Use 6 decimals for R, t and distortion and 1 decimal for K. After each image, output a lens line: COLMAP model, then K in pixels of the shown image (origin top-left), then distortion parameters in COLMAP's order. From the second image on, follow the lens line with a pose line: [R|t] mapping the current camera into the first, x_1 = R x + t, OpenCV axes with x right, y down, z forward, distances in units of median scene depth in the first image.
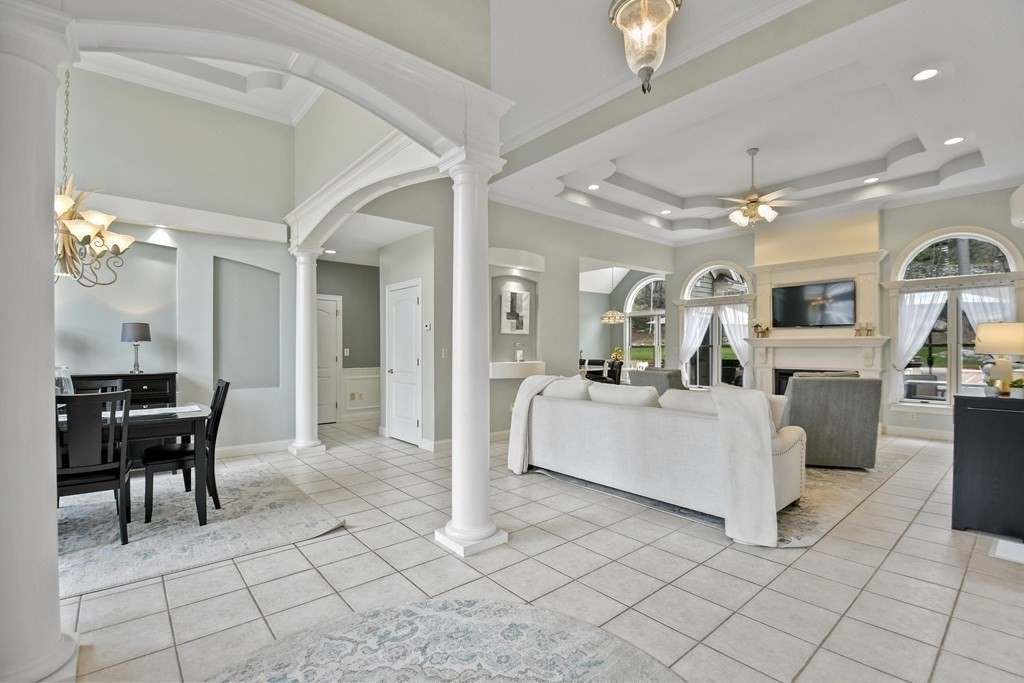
lens RADIAL K [[460.4, 0, 484.5], [0, 460.4, 344.1], [0, 0, 1]] dist [-0.000606, -0.000155]
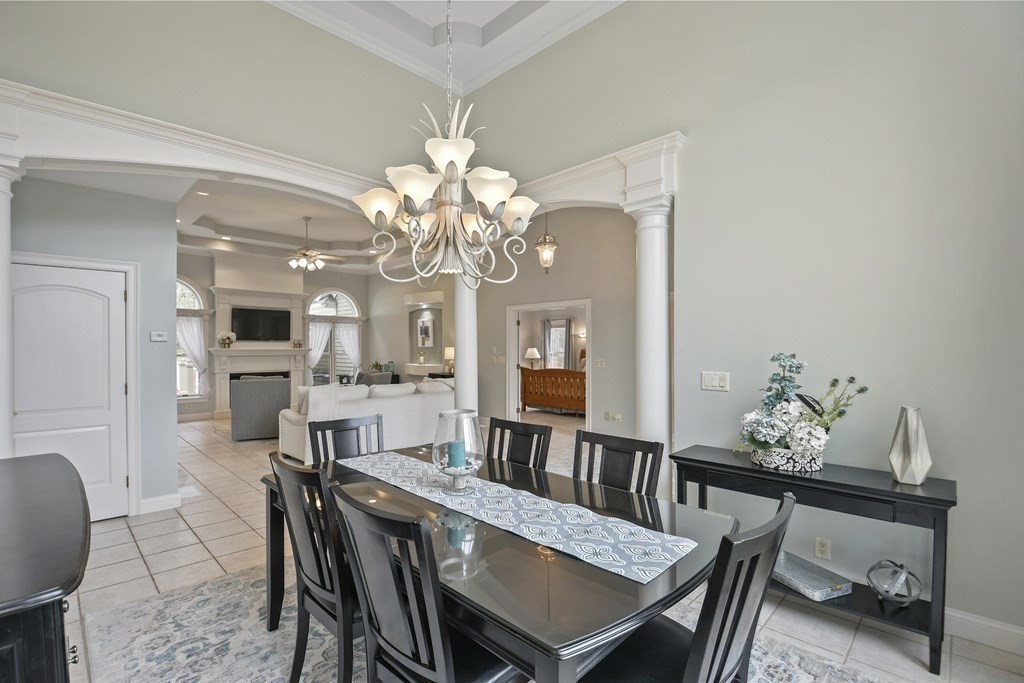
lens RADIAL K [[462.9, 0, 540.7], [0, 462.9, 345.0], [0, 0, 1]] dist [-0.001084, -0.000506]
pose [[-0.143526, 0.021118, 0.989421, -0.717113], [0.005699, 0.999773, -0.020512, 0.007670], [-0.989630, 0.002695, -0.143614, 0.367757]]
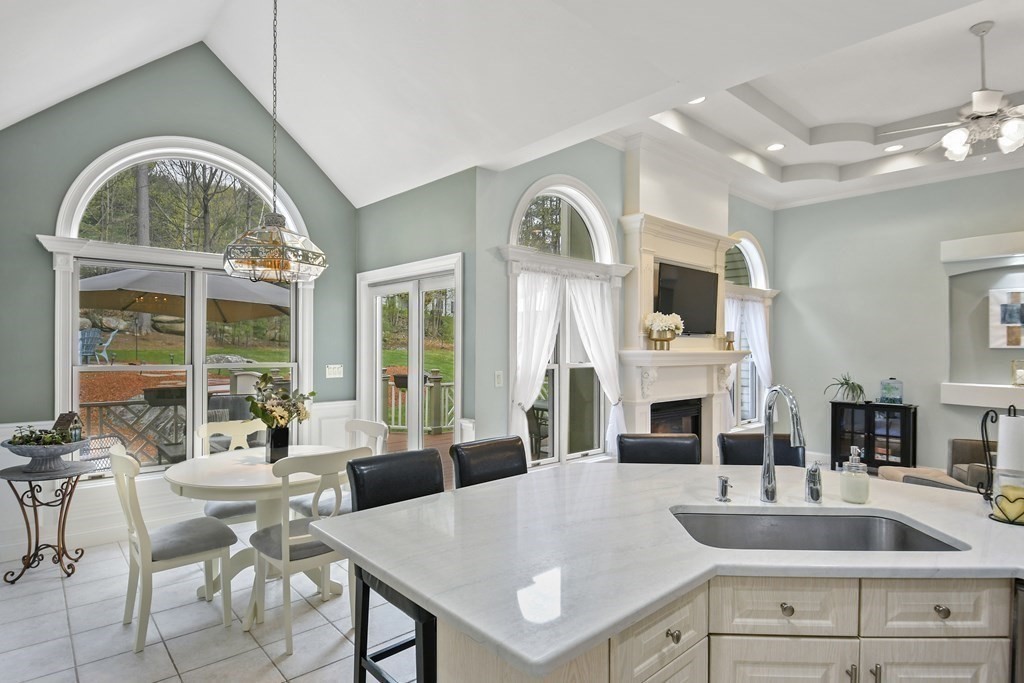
lens RADIAL K [[535.2, 0, 497.0], [0, 535.2, 342.2], [0, 0, 1]] dist [0.042138, -0.037290]
pose [[-0.042003, 0.022392, 0.998867, -0.032139], [0.001376, 0.999749, -0.022354, -0.008830], [-0.999117, 0.000436, -0.042023, 1.240879]]
